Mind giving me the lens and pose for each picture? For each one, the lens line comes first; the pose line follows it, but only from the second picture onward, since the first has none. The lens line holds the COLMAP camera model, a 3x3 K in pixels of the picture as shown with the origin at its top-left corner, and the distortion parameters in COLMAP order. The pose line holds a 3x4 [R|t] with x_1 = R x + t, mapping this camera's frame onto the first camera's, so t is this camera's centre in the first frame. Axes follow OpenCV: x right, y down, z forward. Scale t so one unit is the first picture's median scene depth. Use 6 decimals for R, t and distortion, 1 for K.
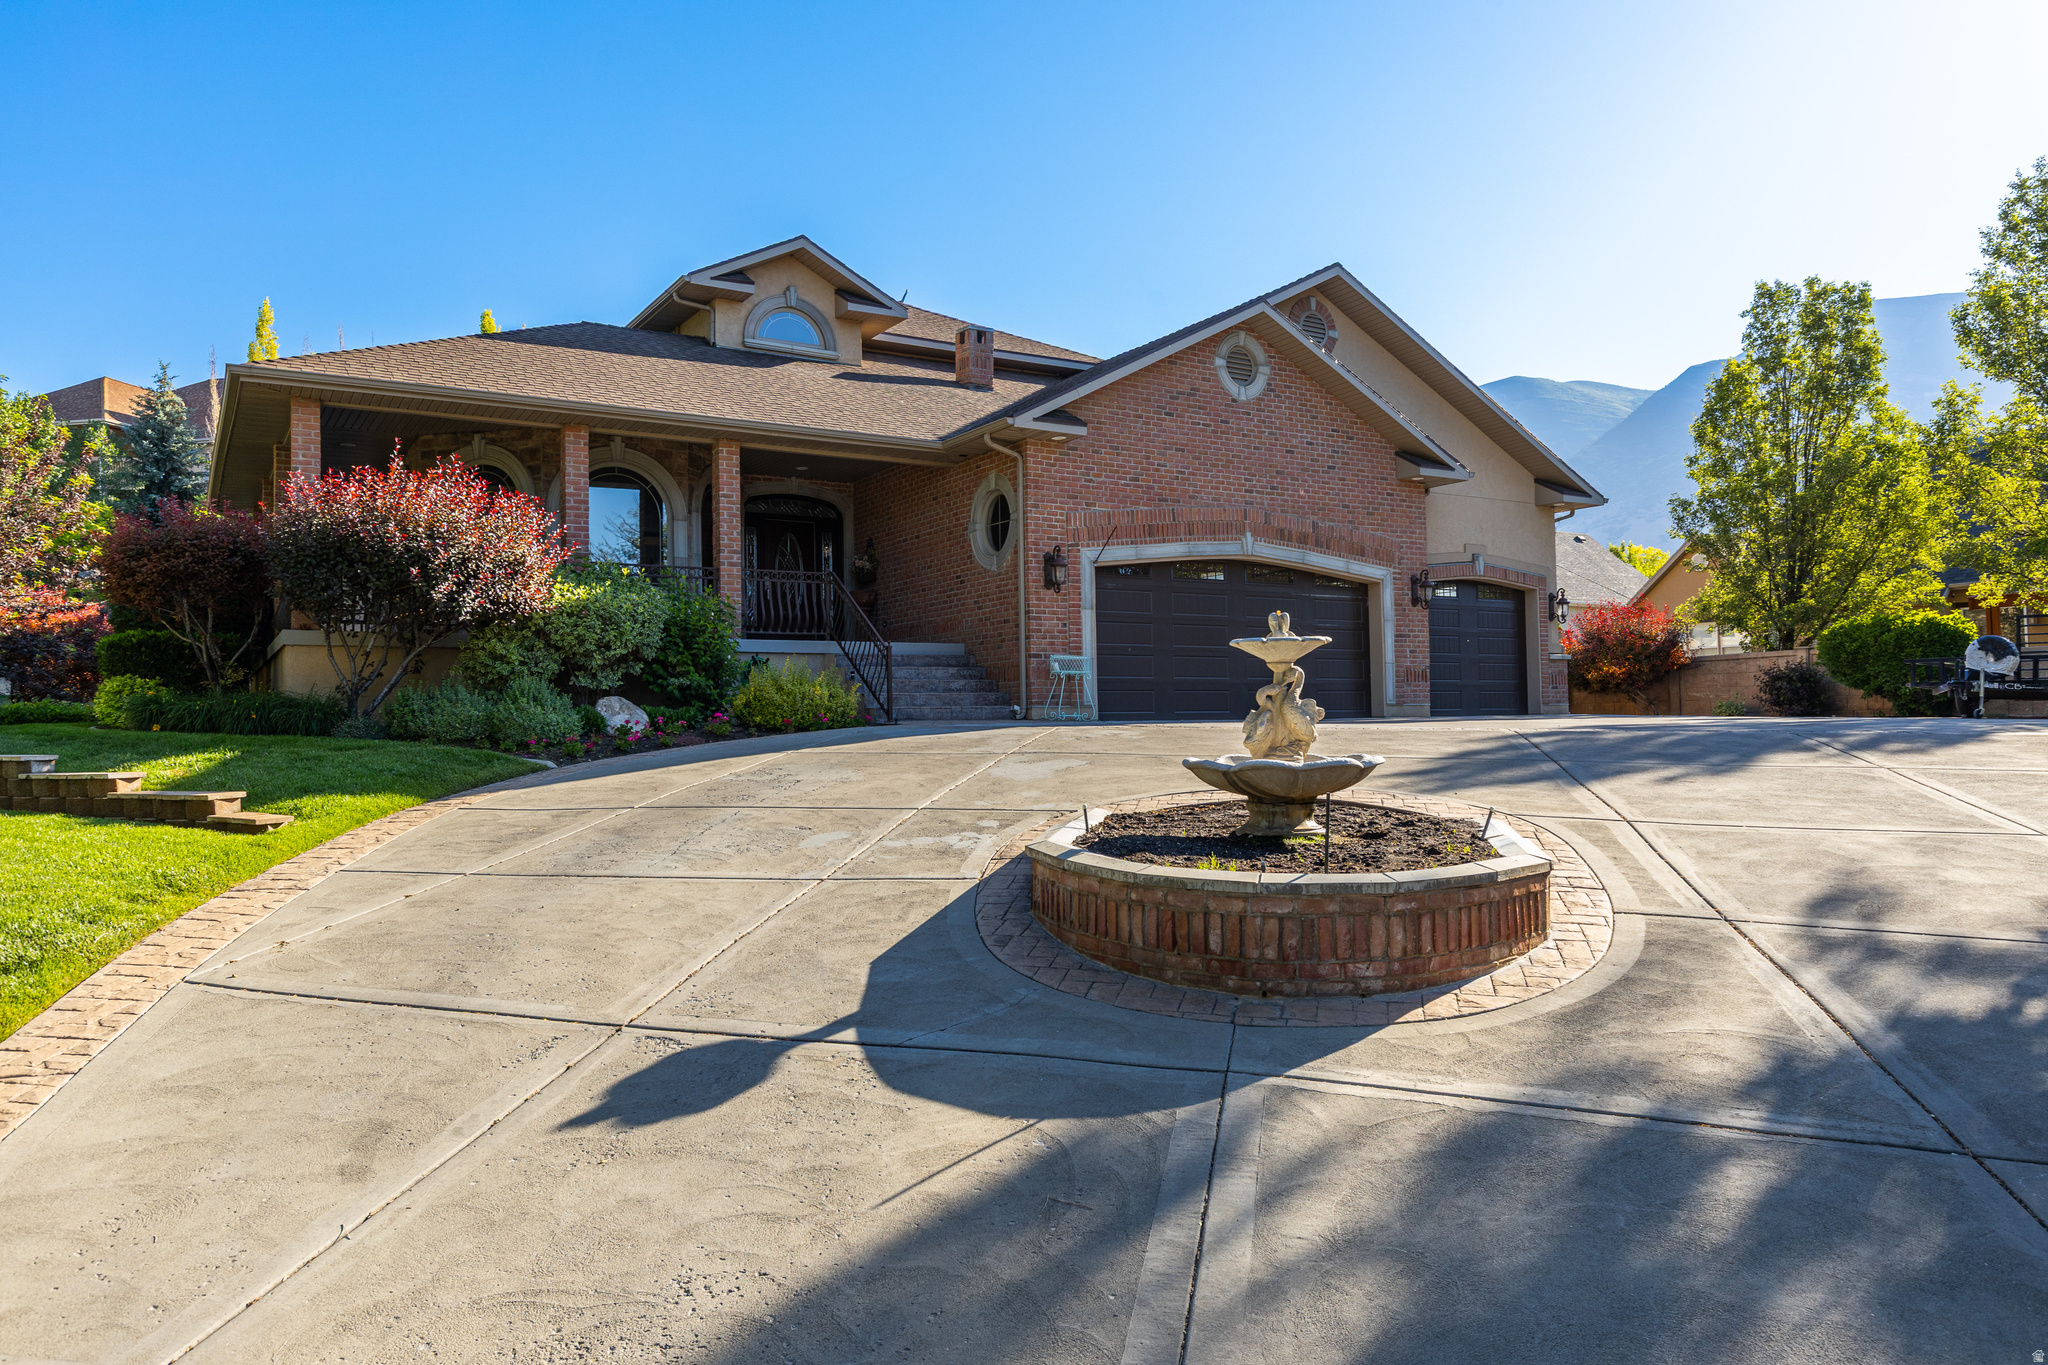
lens RADIAL K [[1553.0, 0, 1028.2], [0, 1553.0, 669.1], [0, 0, 1]] dist [-0.000622, -0.008817]
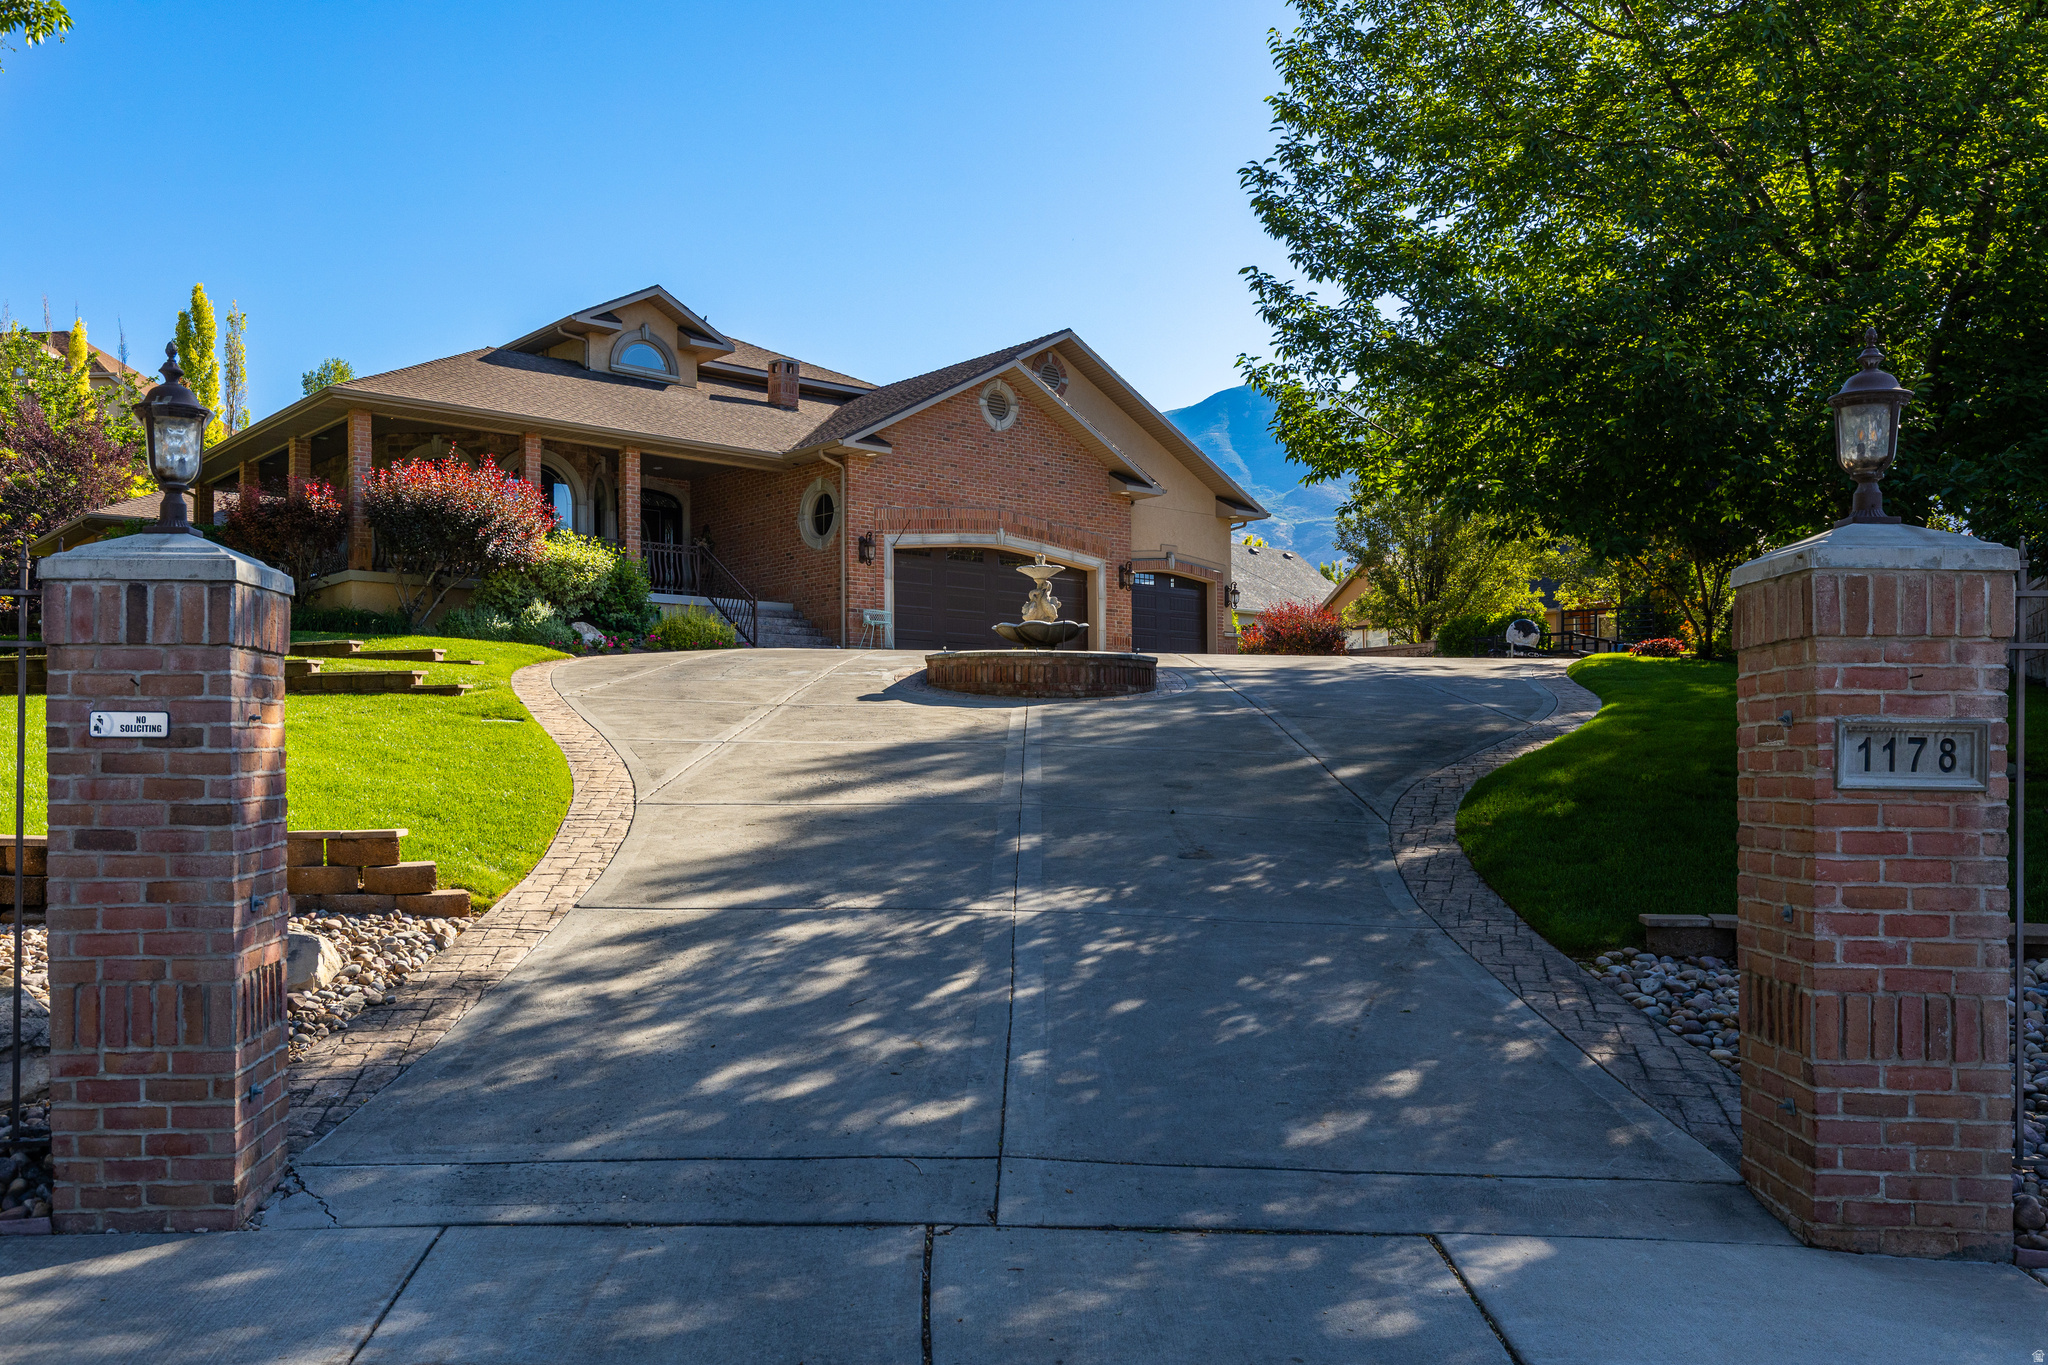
lens RADIAL K [[1589.3, 0, 1017.7], [0, 1589.3, 684.7], [0, 0, 1]] dist [-0.014363, -0.007559]
pose [[0.985513, 0.016156, 0.168827, -0.071545], [-0.016846, 0.999855, 0.002654, 0.041858], [-0.168760, -0.005460, 0.985642, -0.348288]]
